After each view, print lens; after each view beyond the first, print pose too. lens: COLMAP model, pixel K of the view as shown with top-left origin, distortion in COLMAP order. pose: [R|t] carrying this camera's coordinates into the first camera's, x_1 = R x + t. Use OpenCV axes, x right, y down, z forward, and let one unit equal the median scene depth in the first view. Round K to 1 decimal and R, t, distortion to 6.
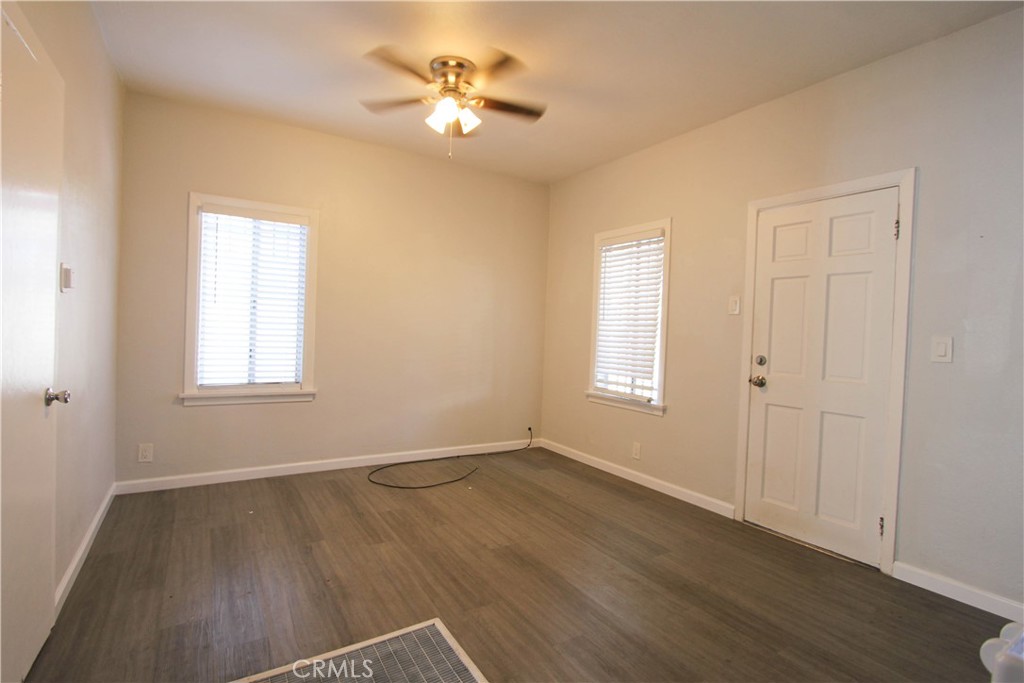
lens RADIAL K [[490.1, 0, 506.9], [0, 490.1, 341.3], [0, 0, 1]] dist [-0.022610, 0.000164]
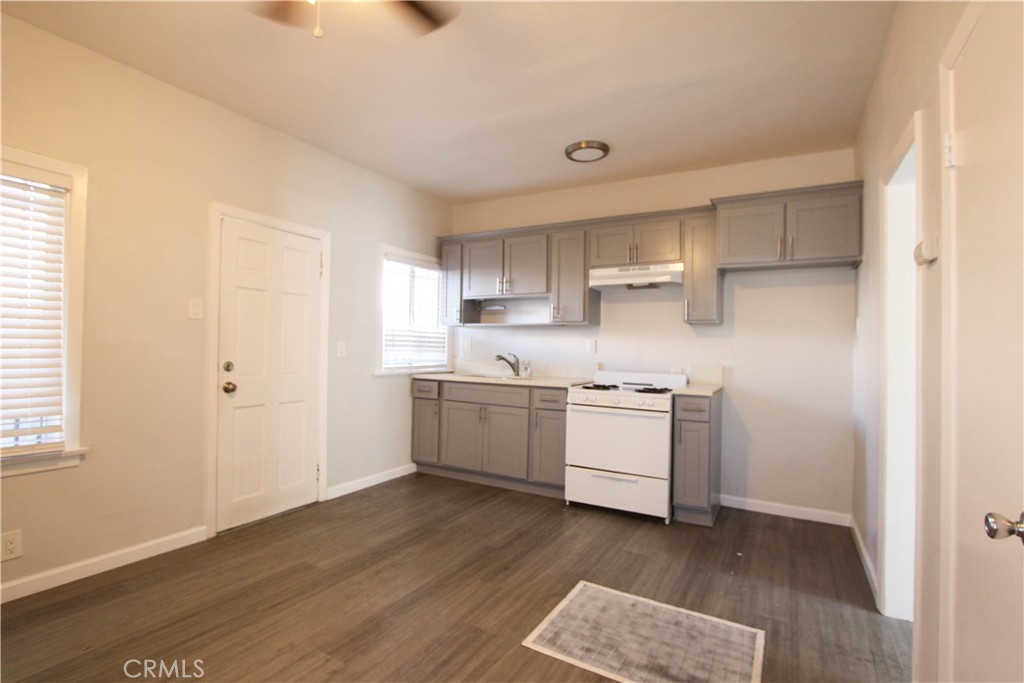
lens RADIAL K [[490.1, 0, 506.9], [0, 490.1, 341.3], [0, 0, 1]] dist [-0.022610, 0.000164]
pose [[-0.475553, -0.030719, 0.879151, -0.825259], [-0.014779, 0.999528, 0.026931, -0.063339], [-0.879563, -0.000185, -0.475783, 1.260776]]
